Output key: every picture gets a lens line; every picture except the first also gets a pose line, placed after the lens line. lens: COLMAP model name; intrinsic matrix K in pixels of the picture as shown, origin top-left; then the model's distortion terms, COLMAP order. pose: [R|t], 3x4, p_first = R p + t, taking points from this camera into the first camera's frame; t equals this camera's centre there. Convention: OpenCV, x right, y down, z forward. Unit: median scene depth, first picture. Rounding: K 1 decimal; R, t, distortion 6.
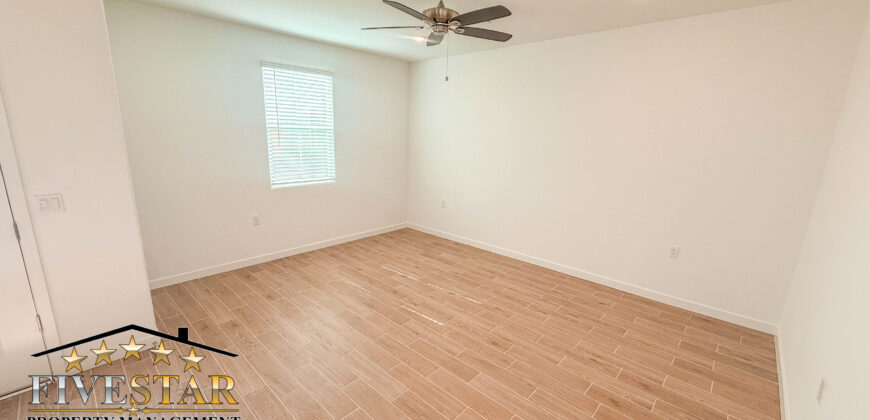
lens RADIAL K [[346.2, 0, 428.7], [0, 346.2, 211.9], [0, 0, 1]] dist [0.001317, 0.000233]
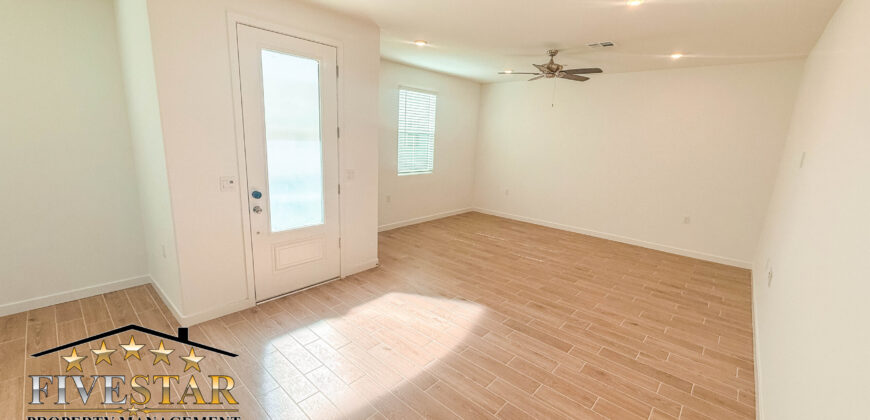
lens RADIAL K [[346.2, 0, 434.3], [0, 346.2, 209.1], [0, 0, 1]] dist [0.001317, 0.000233]
pose [[0.999708, 0.007049, 0.023110, -0.351843], [-0.006714, 0.999872, -0.014540, 0.086983], [-0.023210, 0.014380, 0.999627, -0.399156]]
